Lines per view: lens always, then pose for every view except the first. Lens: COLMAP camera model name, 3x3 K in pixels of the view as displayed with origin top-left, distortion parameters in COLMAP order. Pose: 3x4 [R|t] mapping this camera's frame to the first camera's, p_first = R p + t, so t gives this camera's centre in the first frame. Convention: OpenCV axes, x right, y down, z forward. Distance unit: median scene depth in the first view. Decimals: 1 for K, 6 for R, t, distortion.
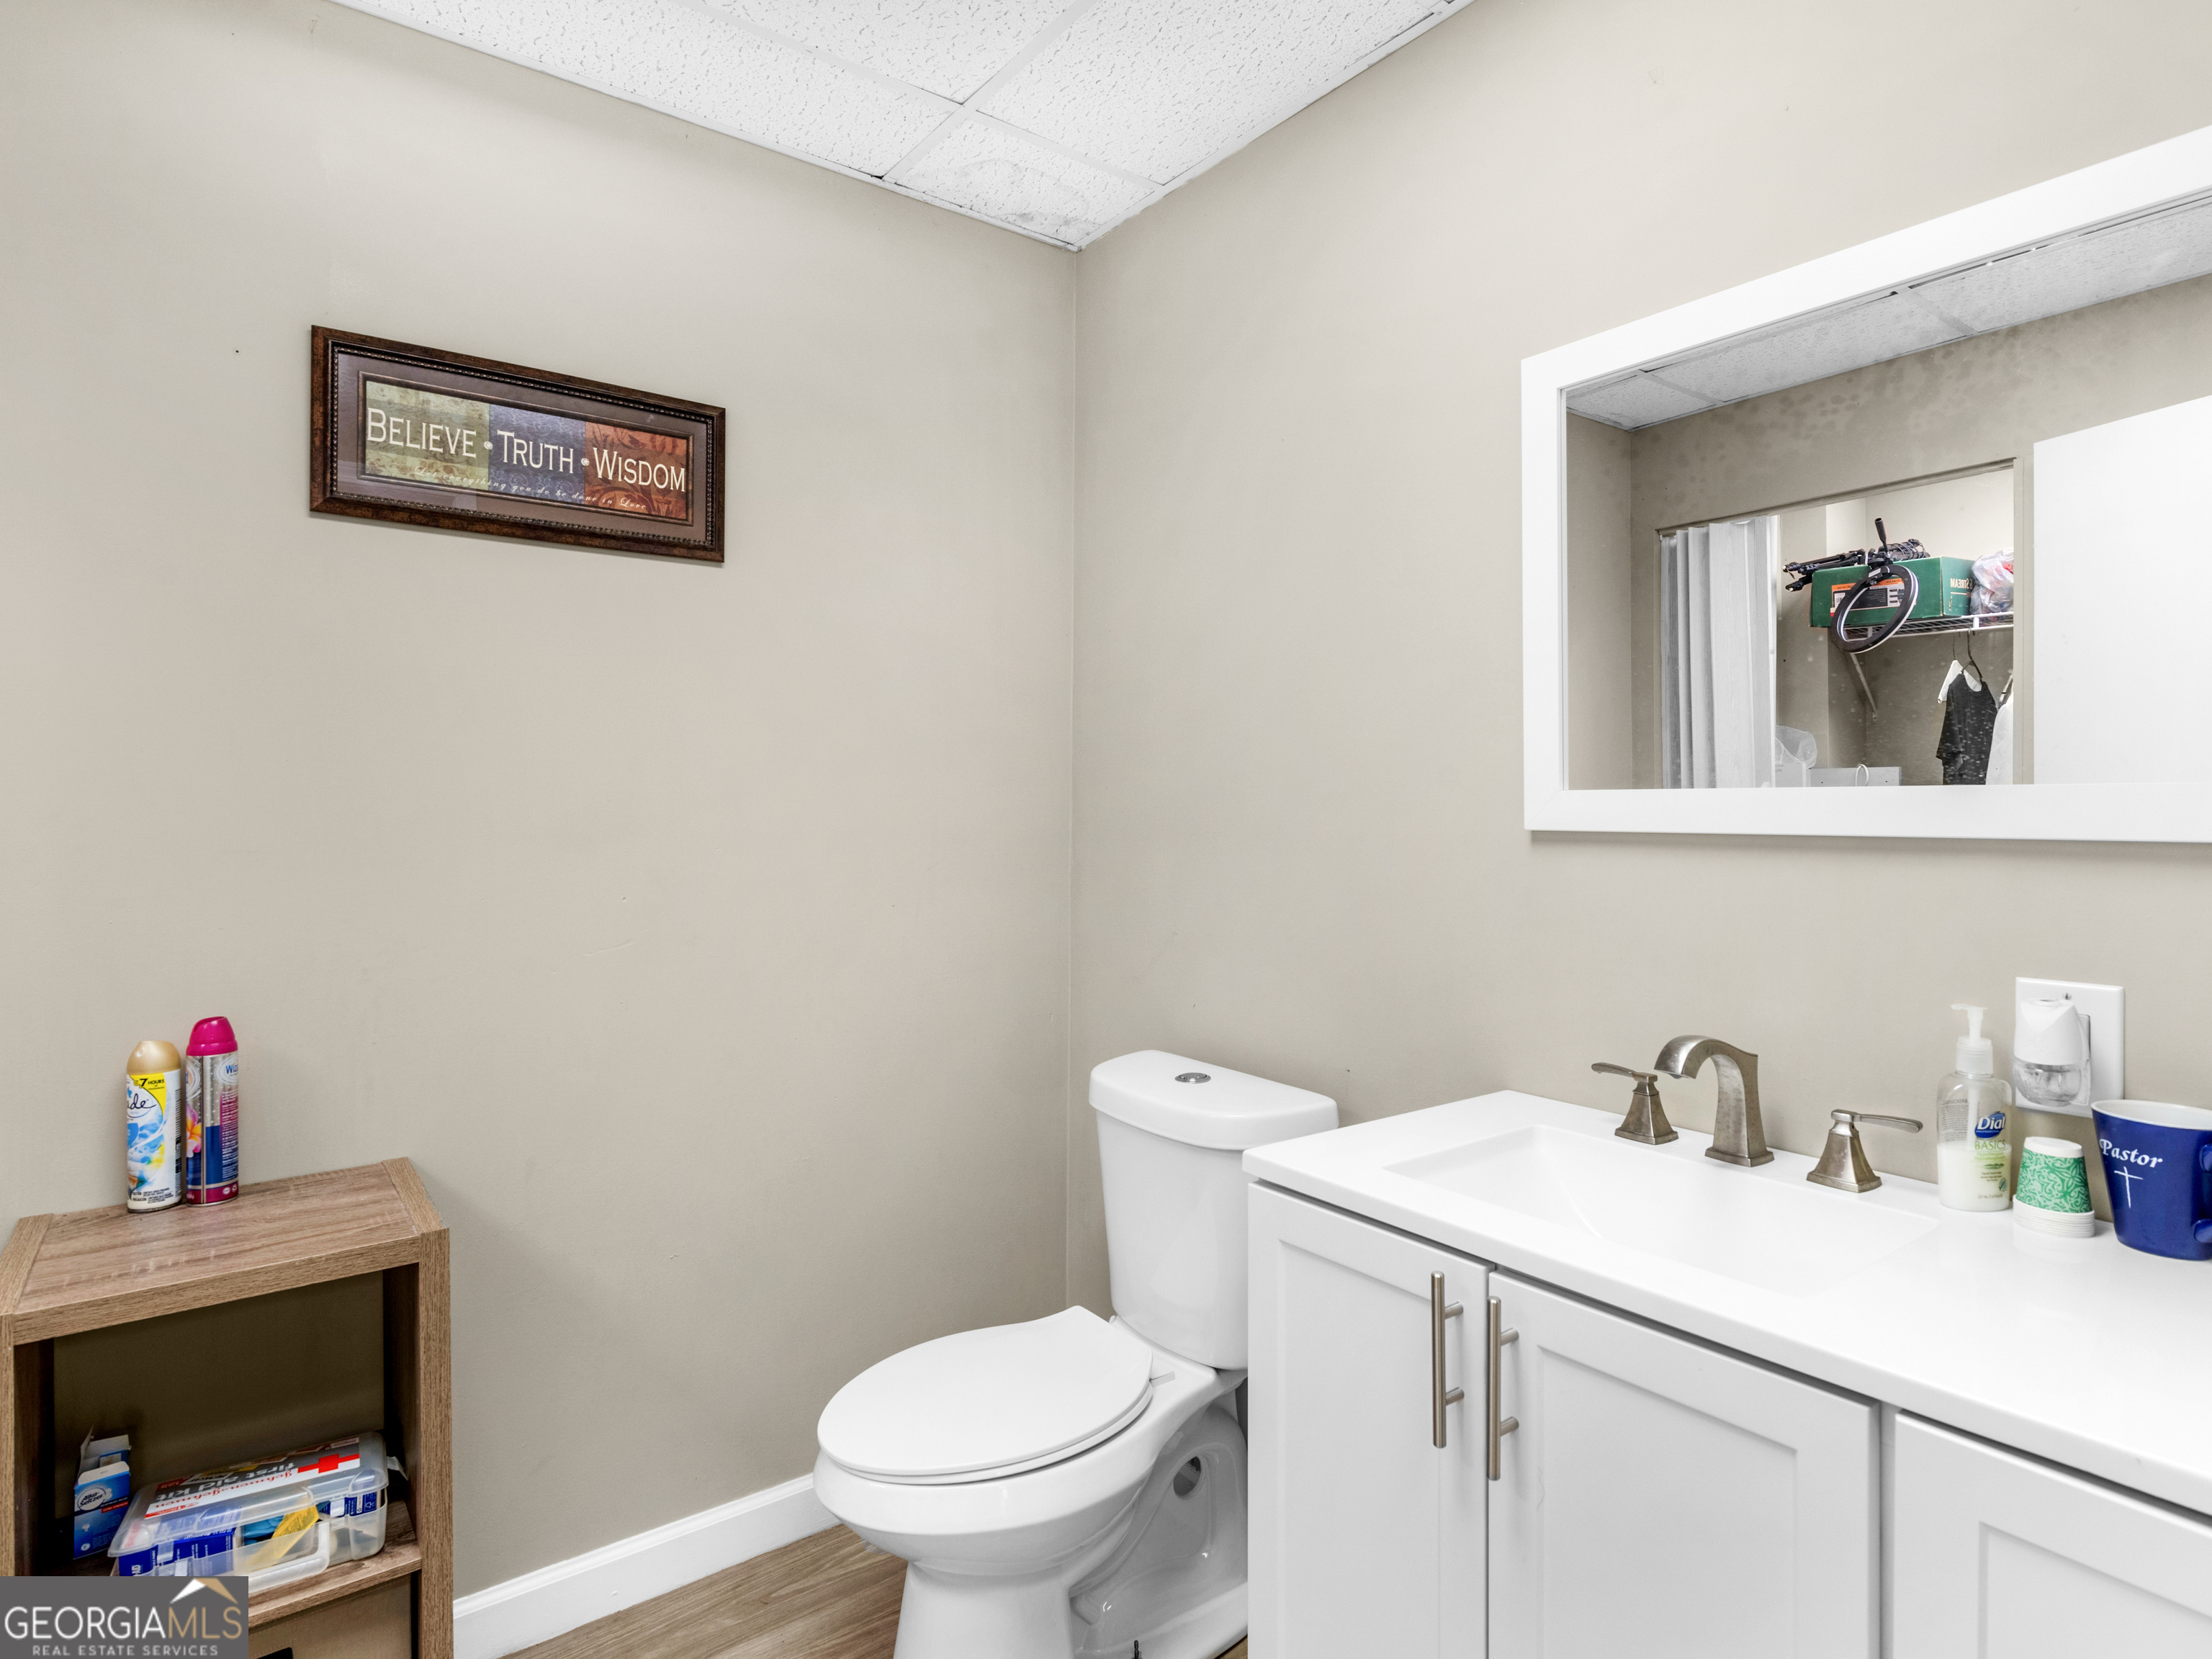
lens RADIAL K [[1140.8, 0, 1106.0], [0, 1140.8, 829.5], [0, 0, 1]] dist [-0.003416, 0.000059]
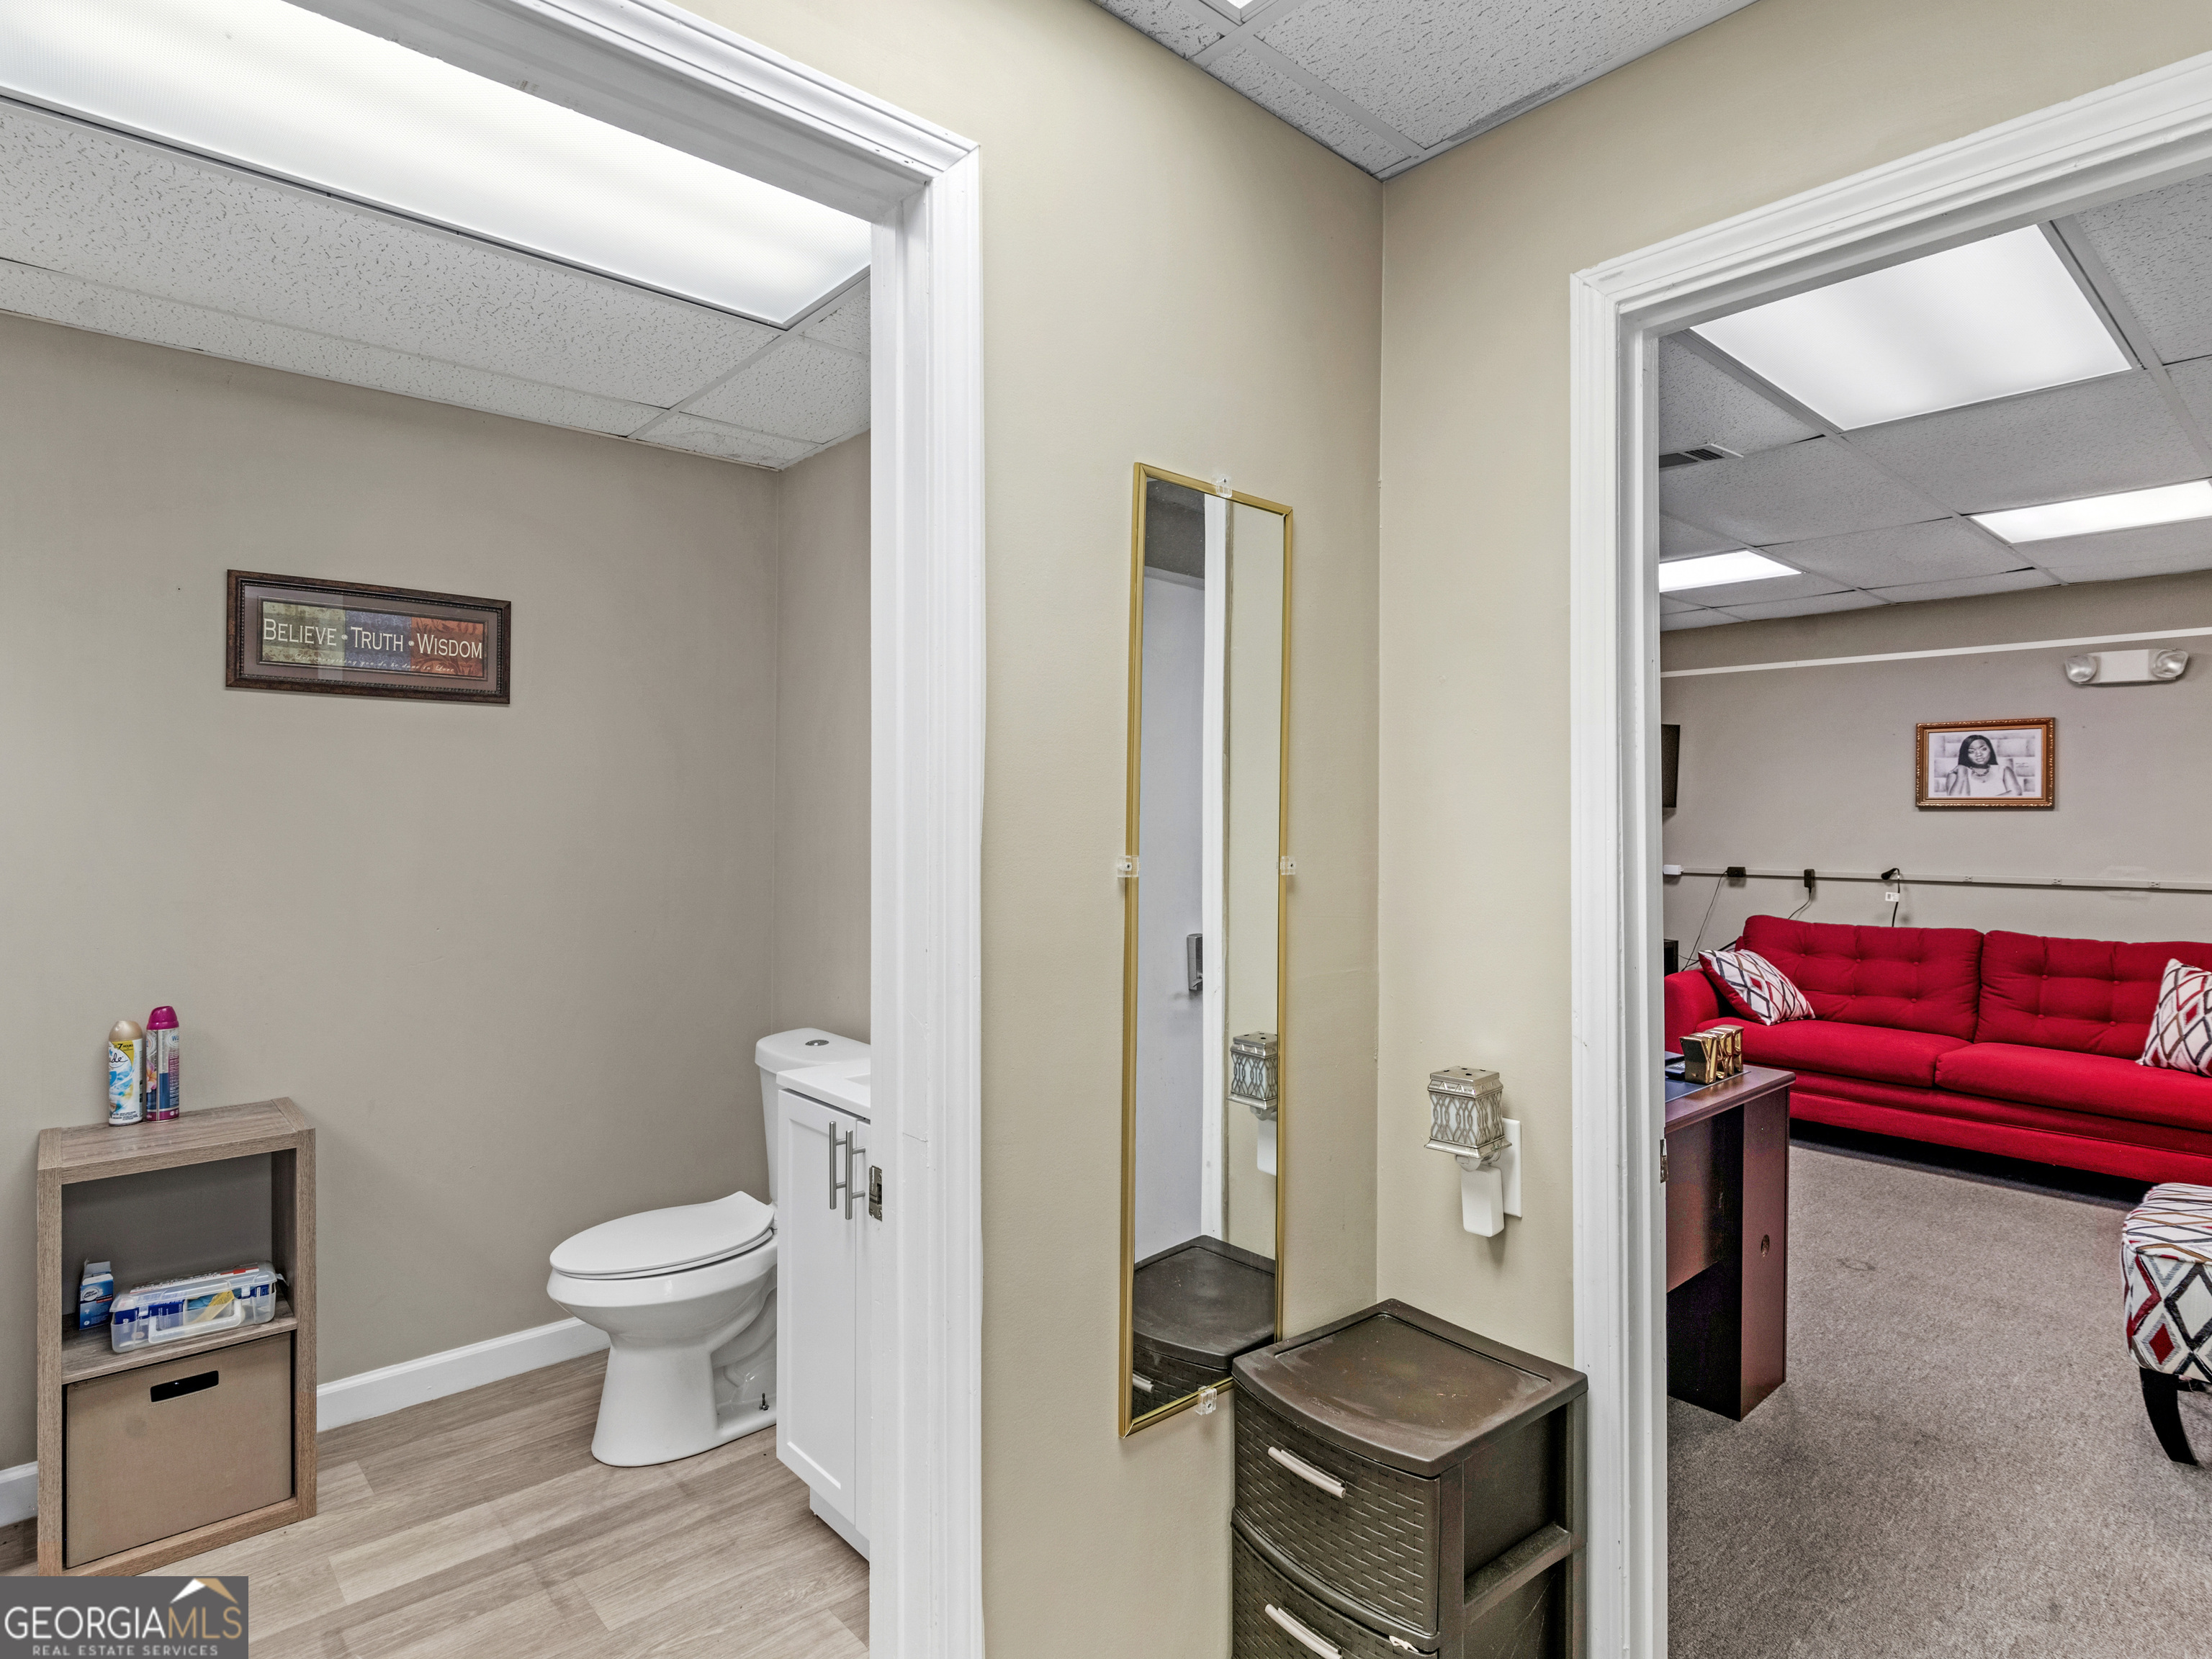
lens RADIAL K [[1163.0, 0, 1106.0], [0, 1163.0, 829.5], [0, 0, 1]] dist [-0.001973, -0.000471]
pose [[0.997595, 0.001067, 0.069310, 0.441459], [-0.000698, 0.999985, -0.005345, -0.079279], [-0.069314, 0.005284, 0.997581, -0.747938]]
